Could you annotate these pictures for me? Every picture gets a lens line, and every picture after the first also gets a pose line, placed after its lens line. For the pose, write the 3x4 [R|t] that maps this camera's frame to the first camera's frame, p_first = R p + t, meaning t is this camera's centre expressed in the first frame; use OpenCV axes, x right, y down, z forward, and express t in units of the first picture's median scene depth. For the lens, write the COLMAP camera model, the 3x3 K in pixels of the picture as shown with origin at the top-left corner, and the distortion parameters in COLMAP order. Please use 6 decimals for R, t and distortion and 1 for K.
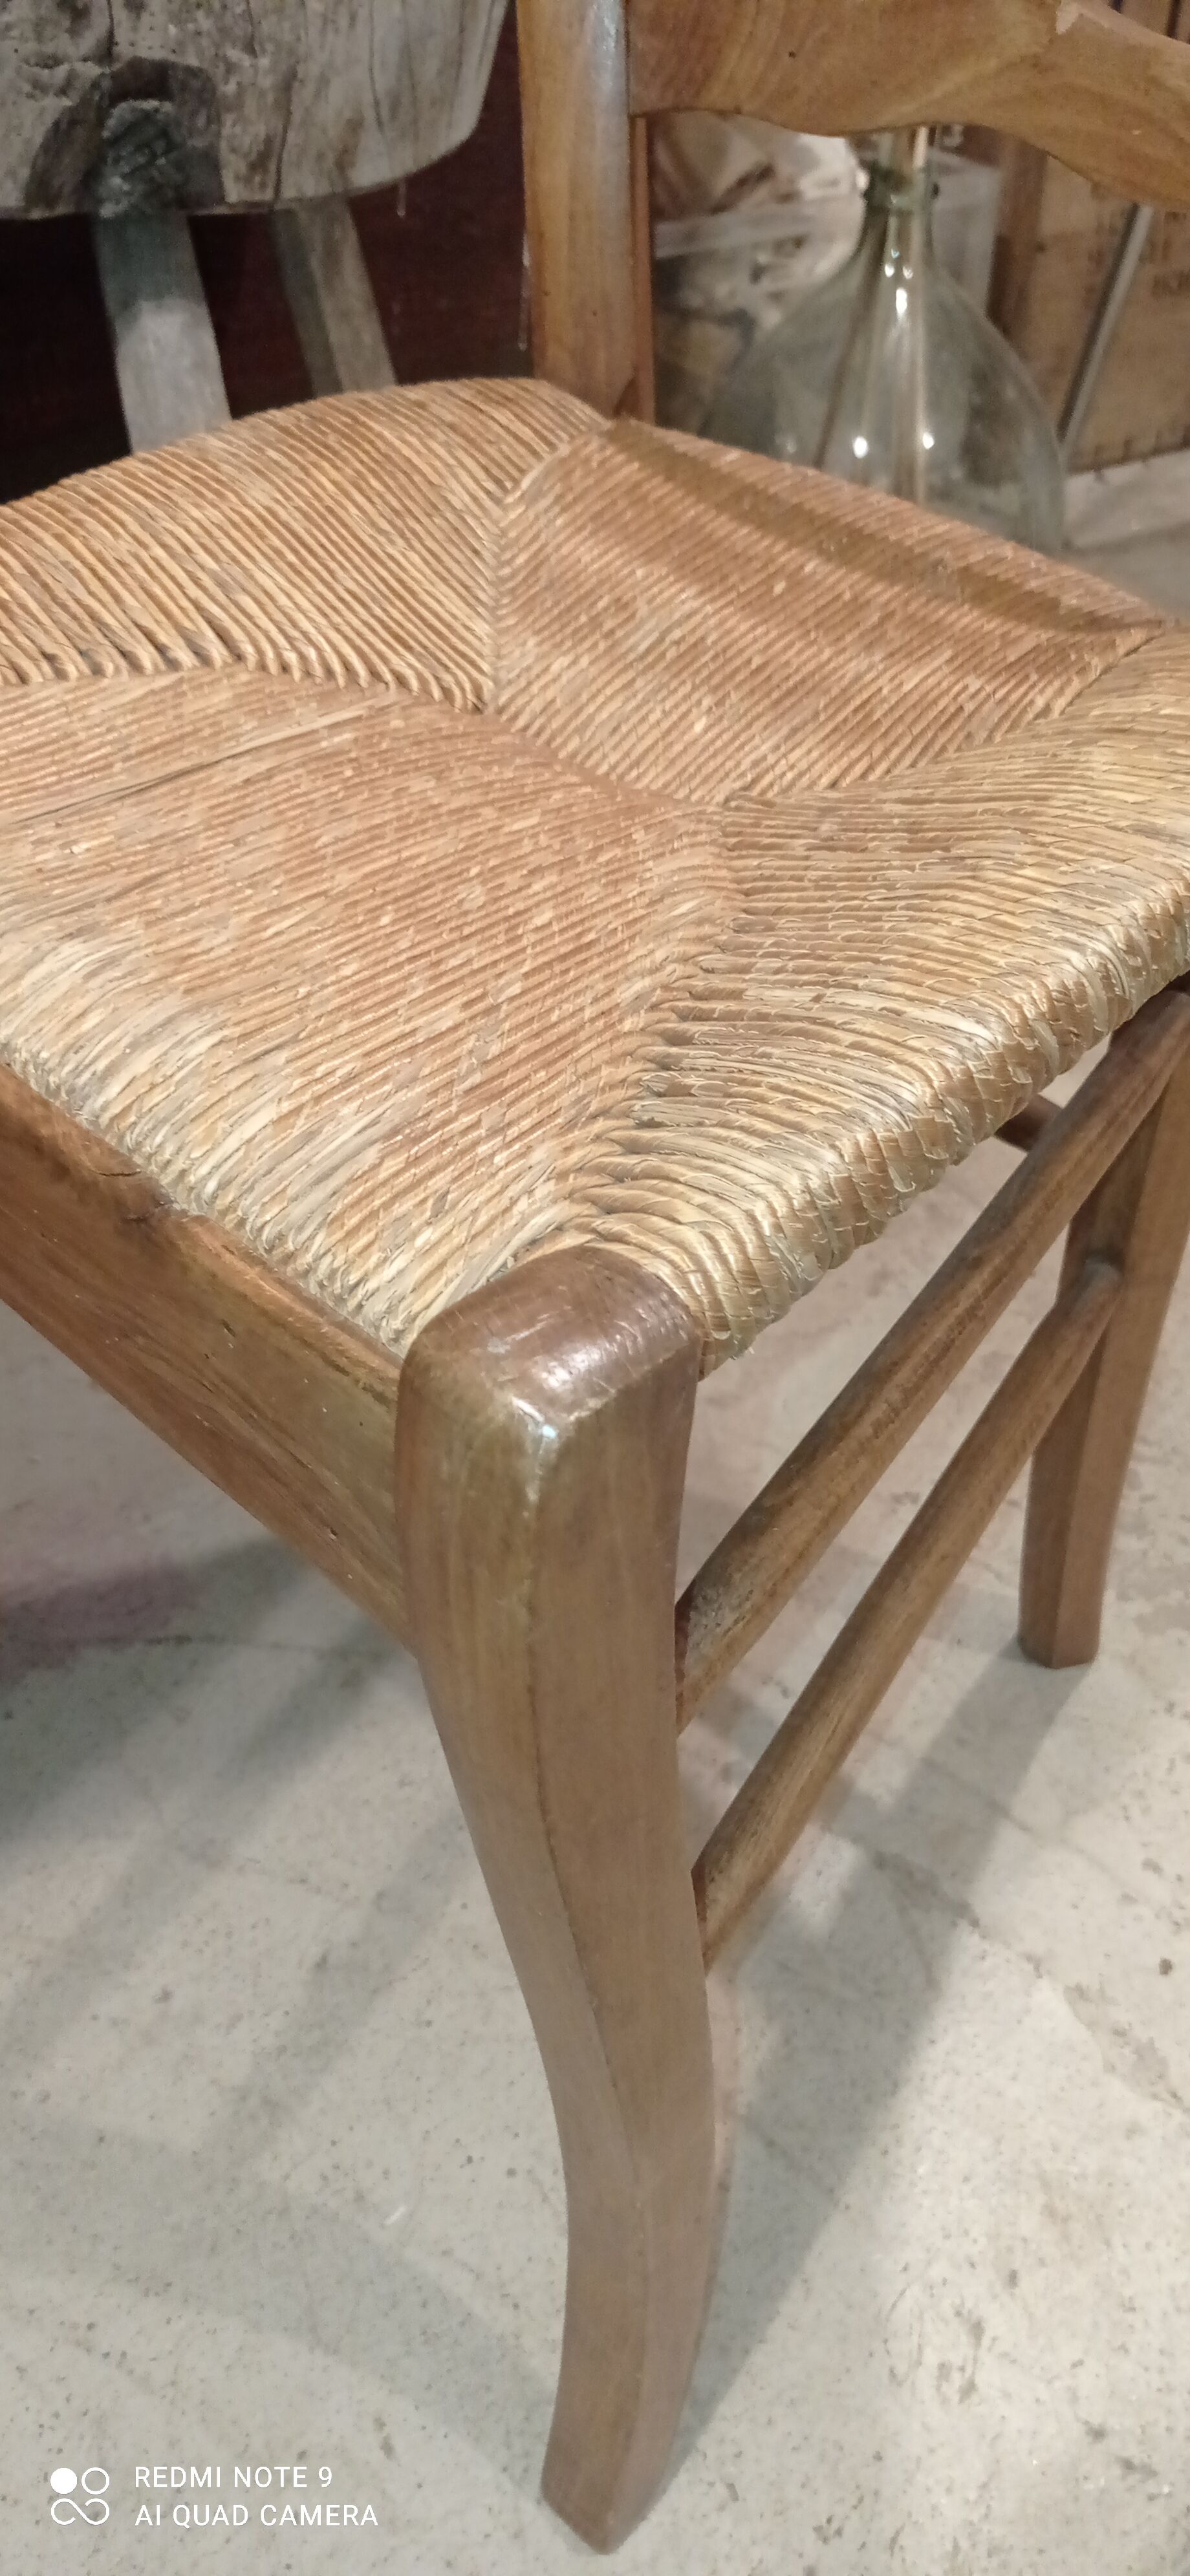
lens RADIAL K [[1972.9, 0, 583.5], [0, 1972.9, 1302.3], [0, 0, 1]] dist [0.018160, -0.016870]
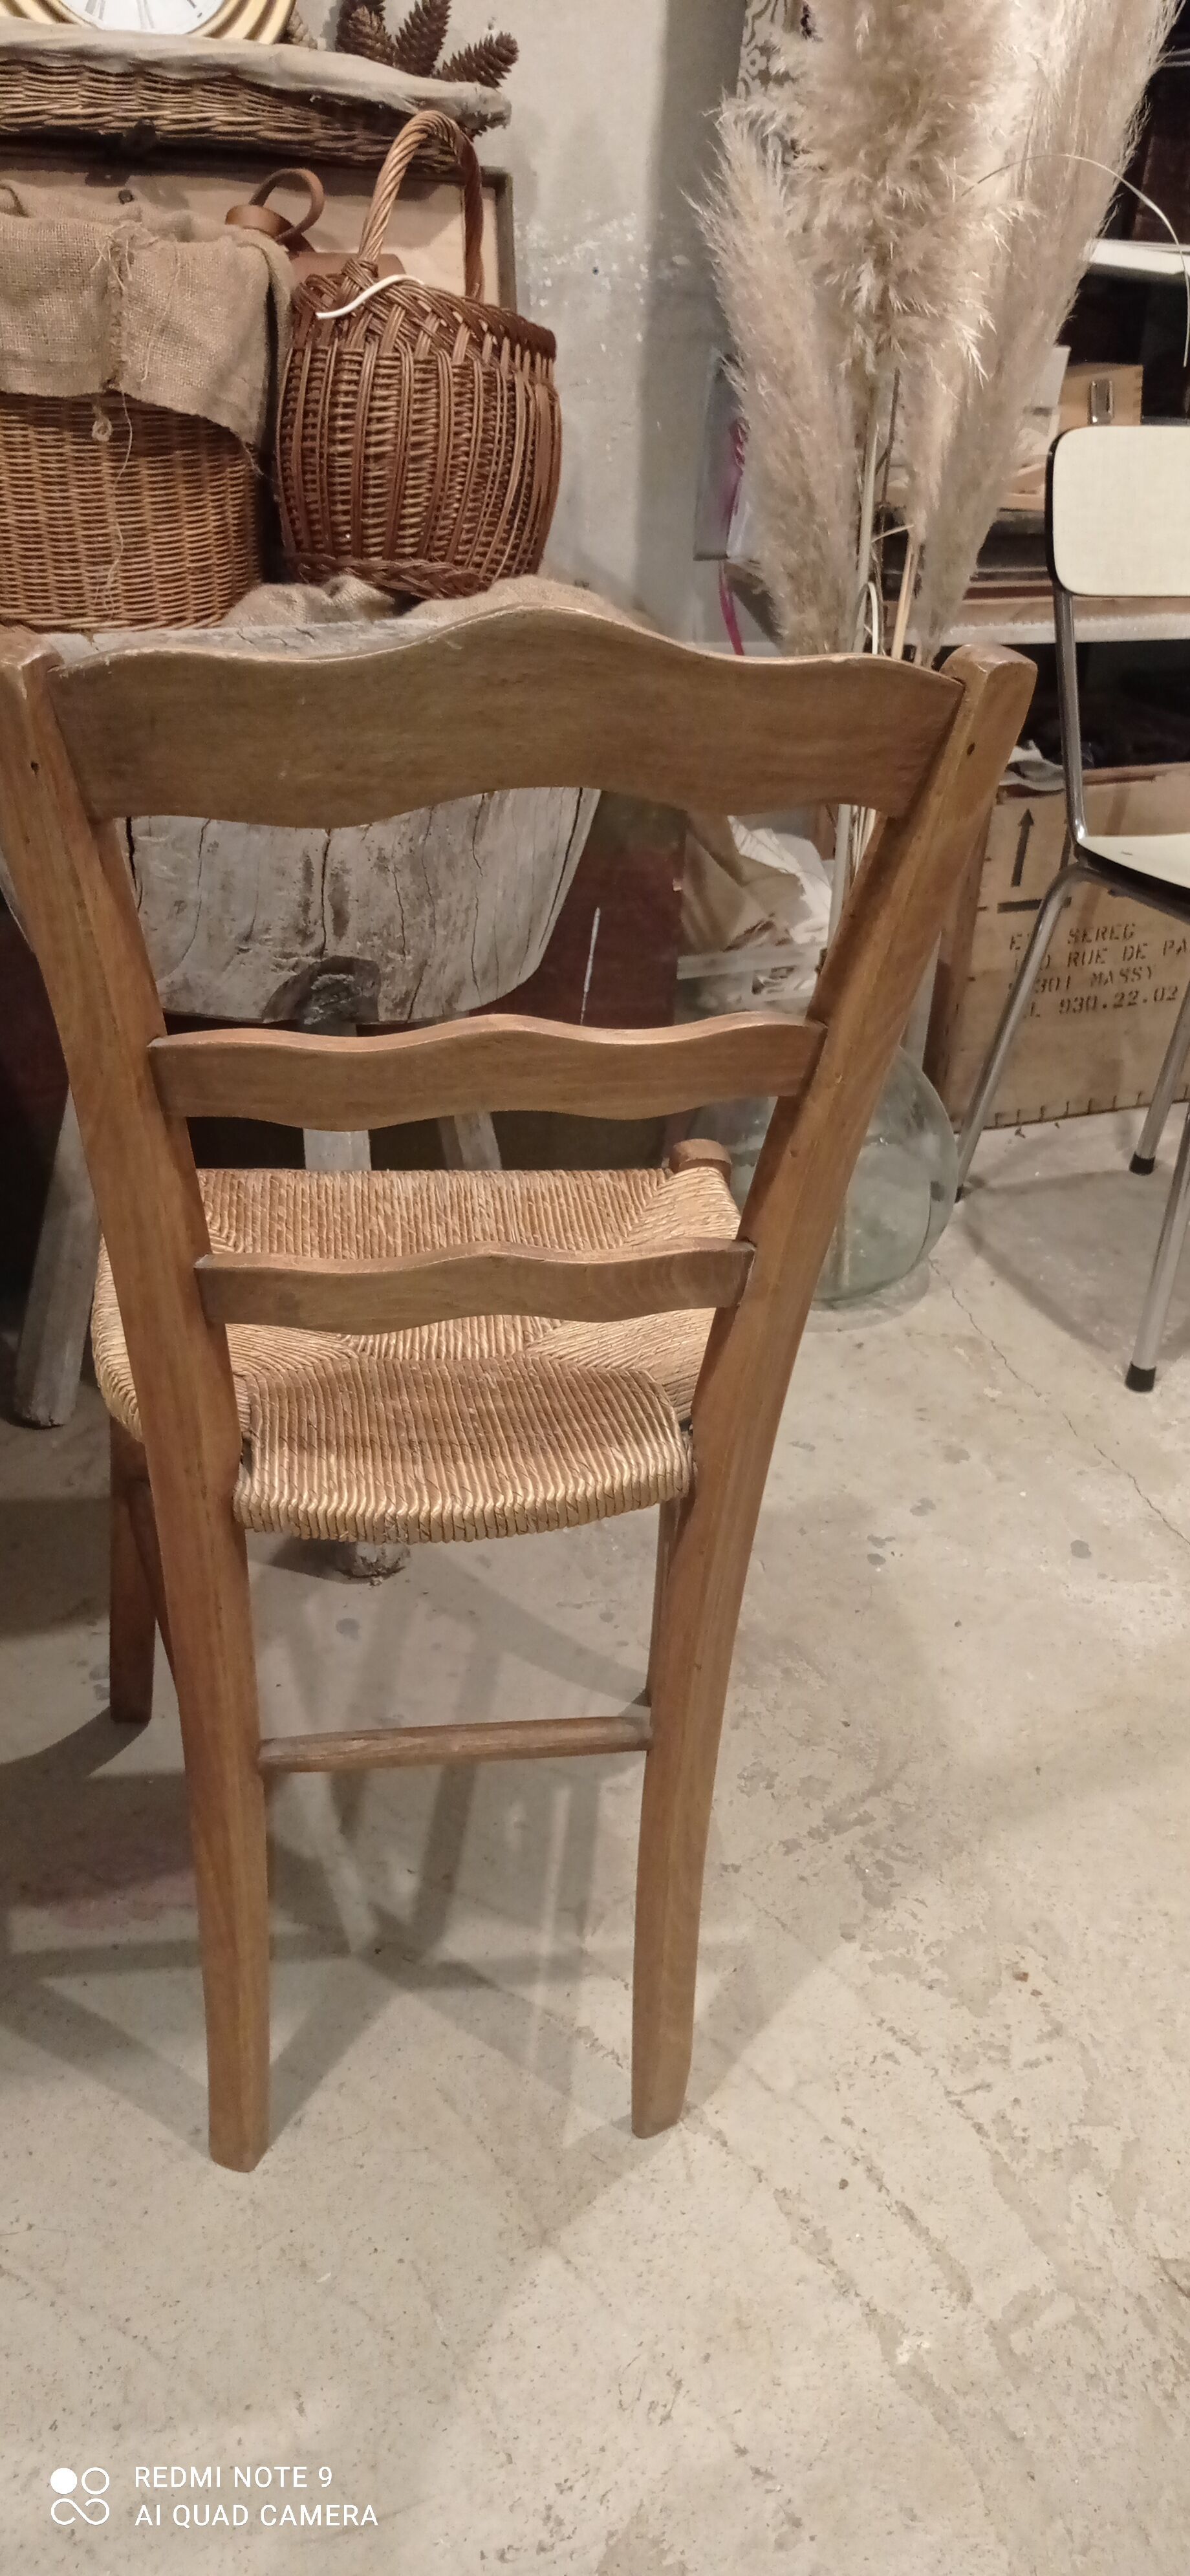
lens RADIAL K [[1972.9, 0, 590.2], [0, 1972.9, 1281.6], [0, 0, 1]] dist [0.018160, -0.016870]
pose [[0.995079, 0.088852, -0.043851, 0.093951], [-0.096657, 0.967817, -0.232352, 0.031561], [0.021795, 0.235447, 0.971643, -0.586455]]
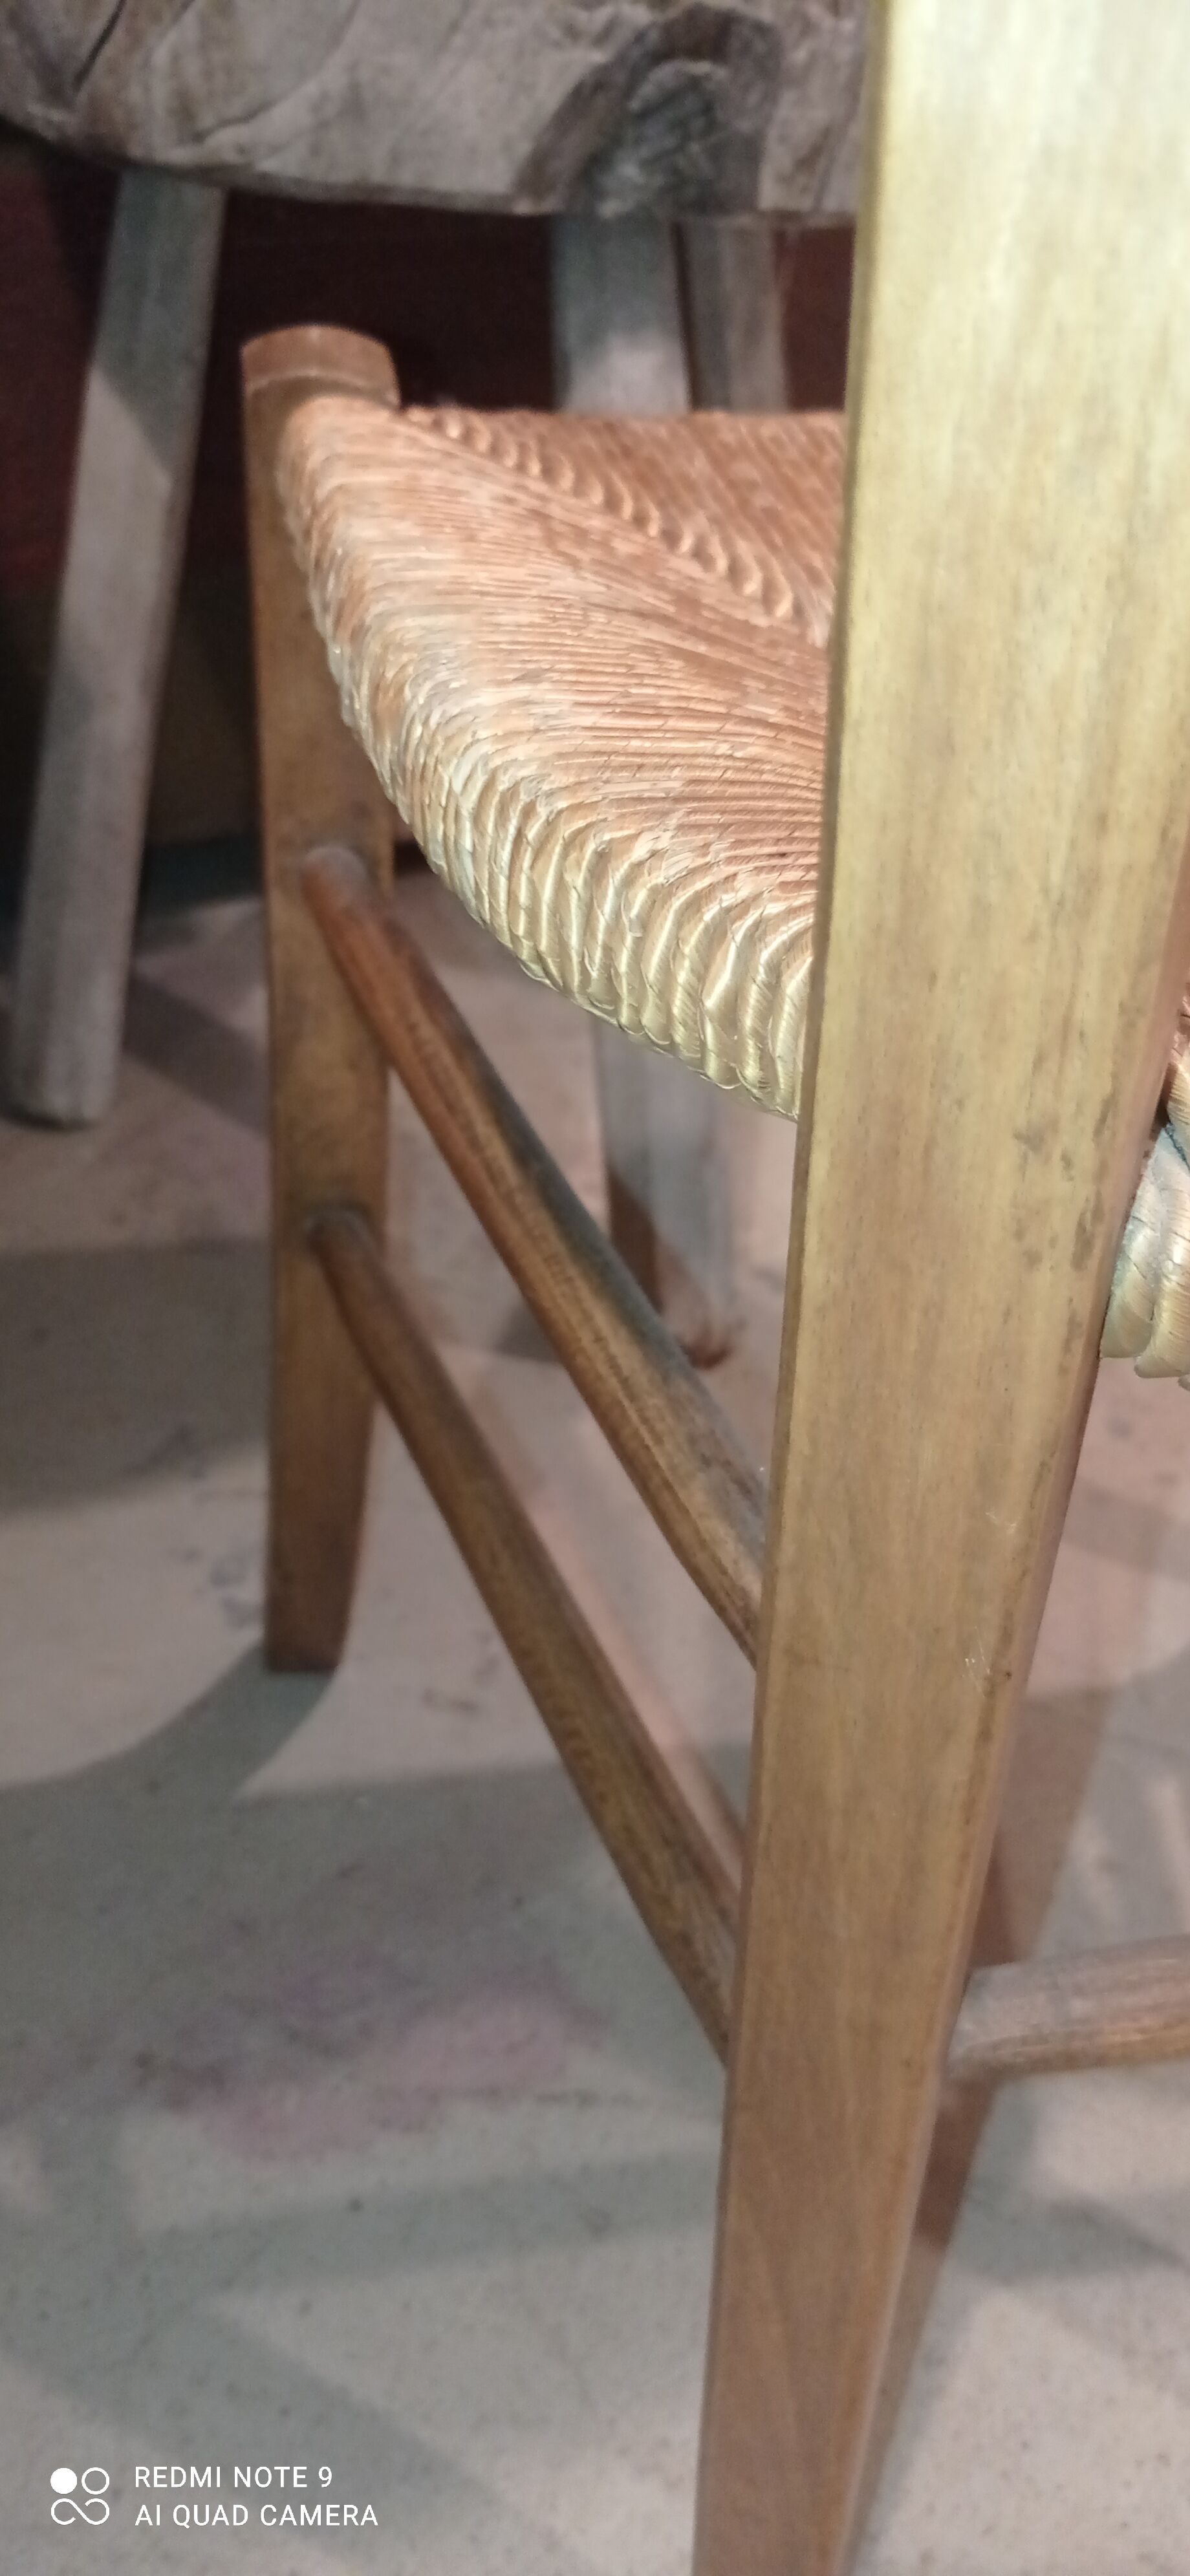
lens RADIAL K [[1972.9, 0, 576.3], [0, 1972.9, 1293.8], [0, 0, 1]] dist [0.018160, -0.016870]
pose [[0.998030, 0.060255, -0.017479, -0.217339], [-0.061551, 0.994328, -0.086742, -0.058832], [0.012153, 0.087647, 0.996078, 0.264961]]
